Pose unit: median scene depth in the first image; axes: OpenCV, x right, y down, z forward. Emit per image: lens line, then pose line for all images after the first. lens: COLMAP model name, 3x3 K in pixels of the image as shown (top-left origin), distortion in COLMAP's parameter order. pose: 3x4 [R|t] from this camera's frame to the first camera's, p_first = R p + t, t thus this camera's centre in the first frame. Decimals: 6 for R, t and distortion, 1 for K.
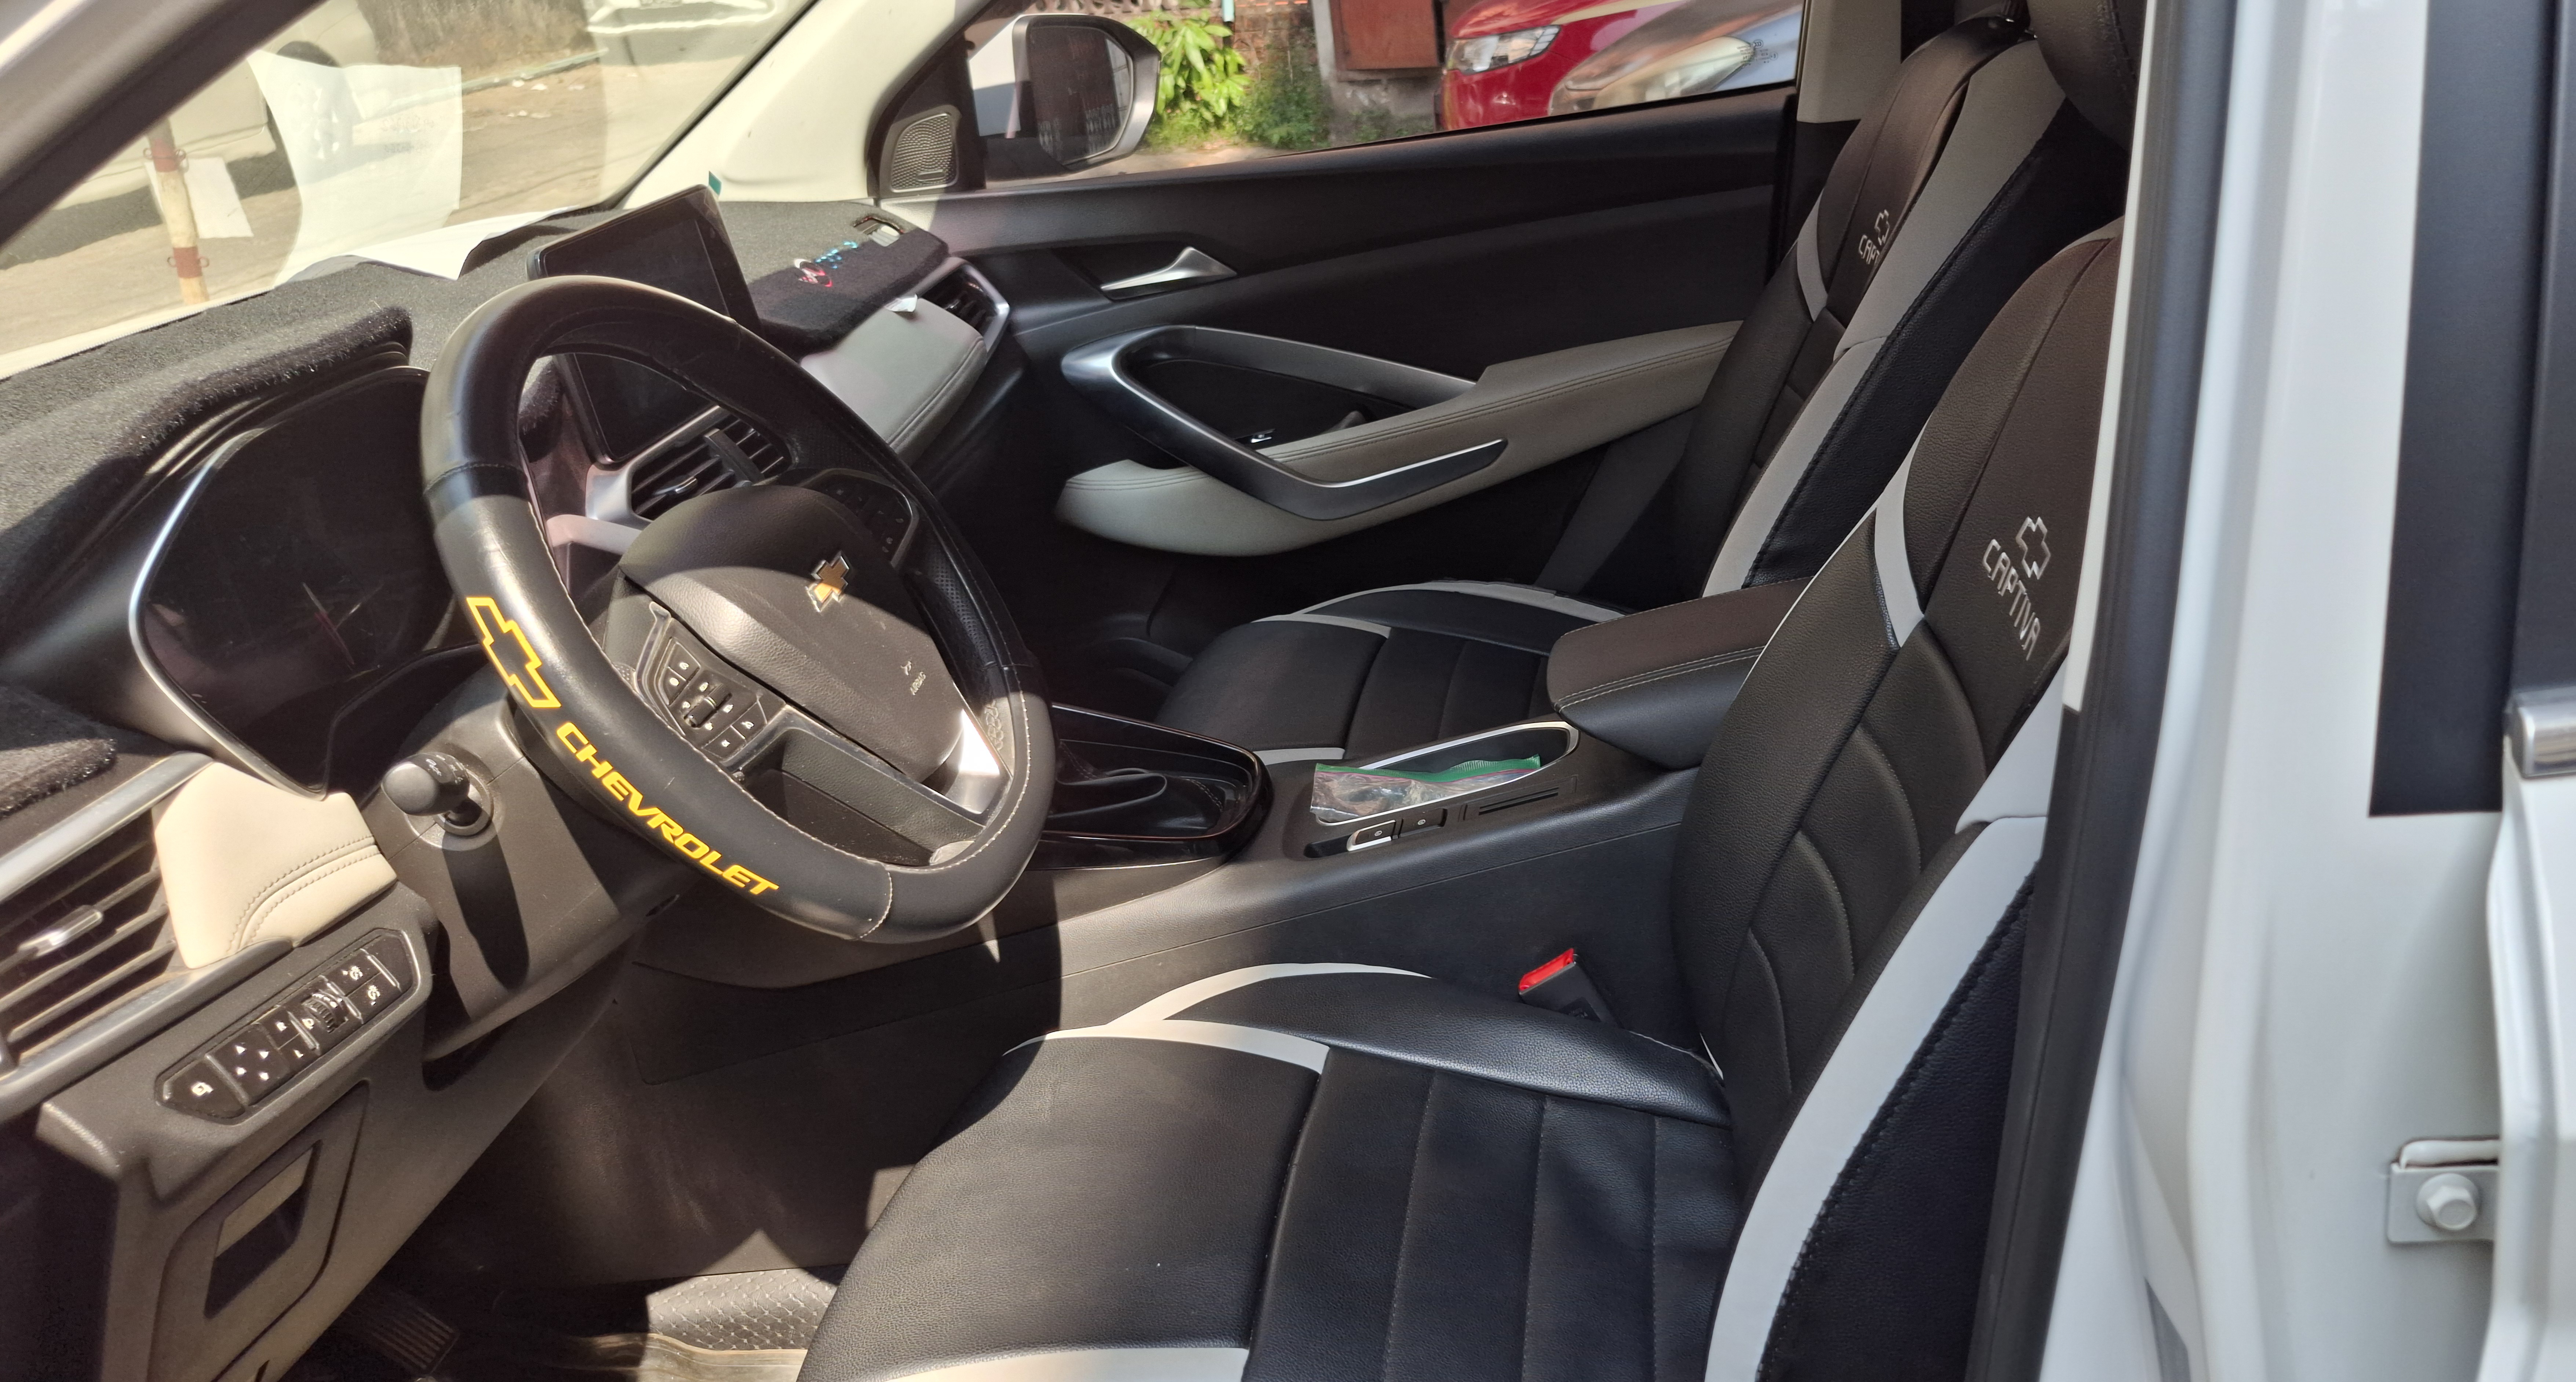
lens RADIAL K [[1771.2, 0, 1288.0], [0, 1771.2, 691.0], [0, 0, 1]] dist [-0.001049, -0.000838]
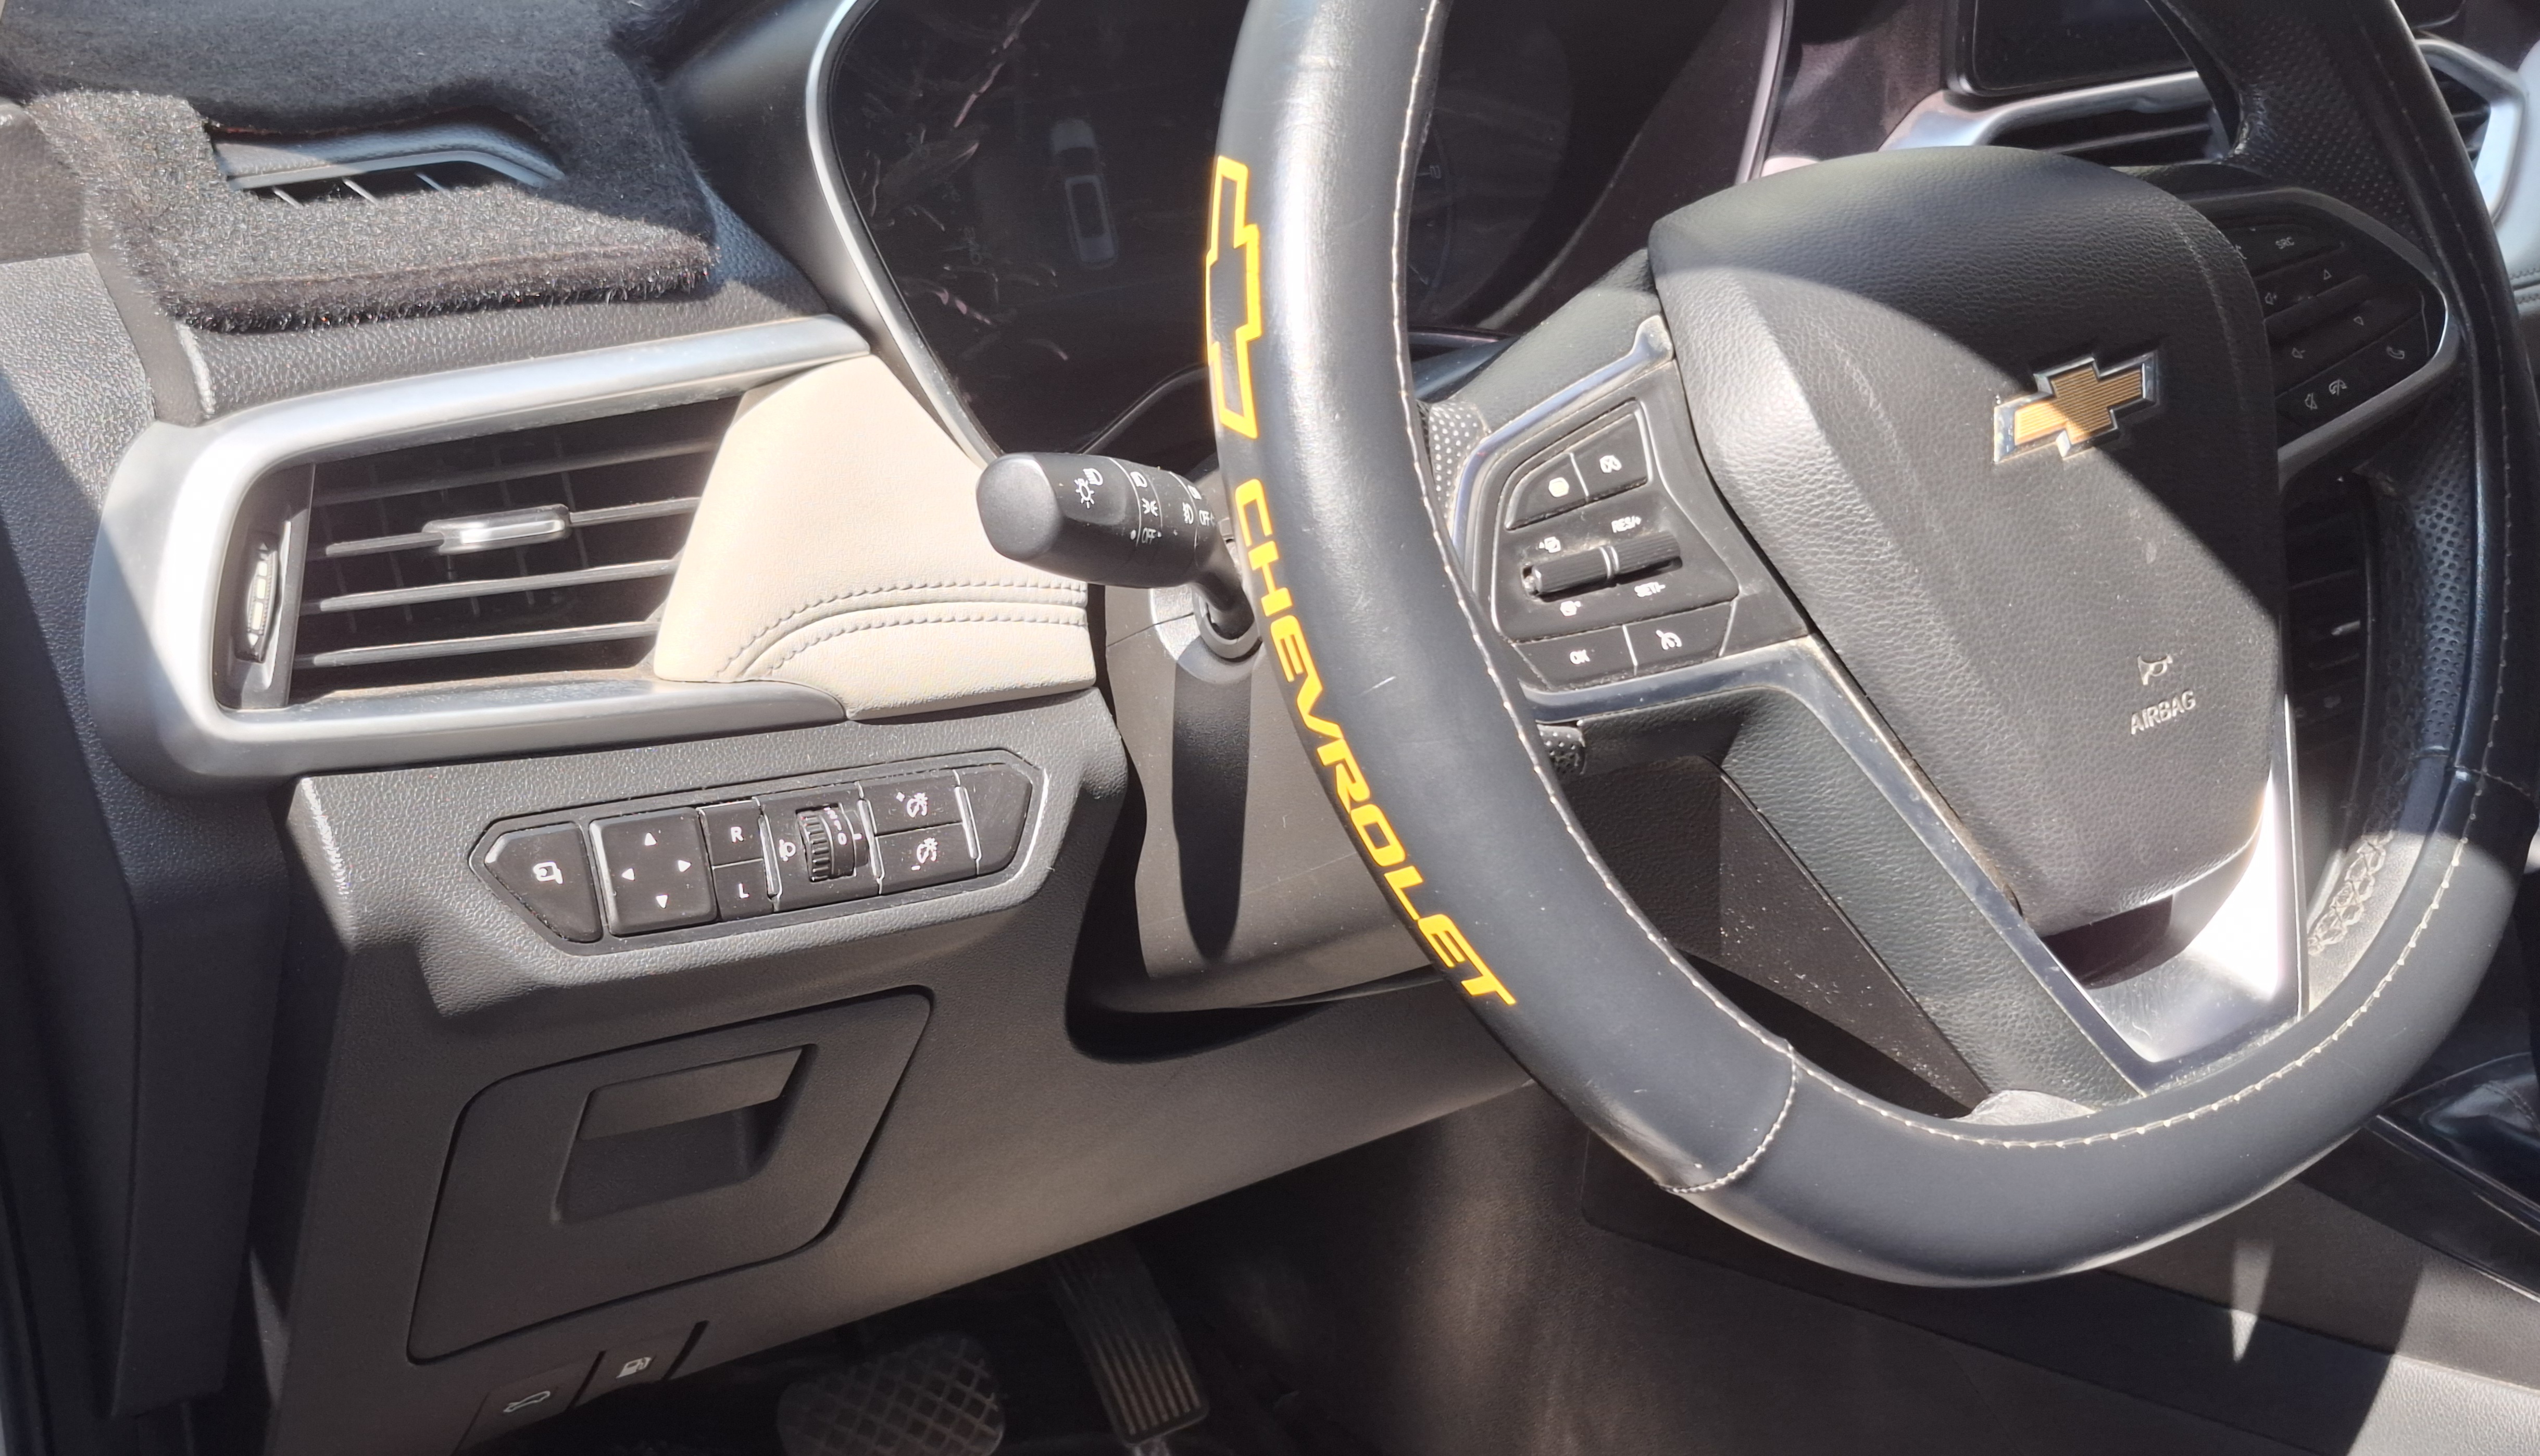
lens RADIAL K [[2524.0, 0, 1268.6], [0, 2524.0, 1035.5], [0, 0, 1]] dist [0.115928, -0.226671]
pose [[0.662810, 0.448004, -0.599979, 0.051327], [-0.350473, 0.893693, 0.280145, -0.035739], [0.661703, 0.024594, 0.749362, 0.478295]]
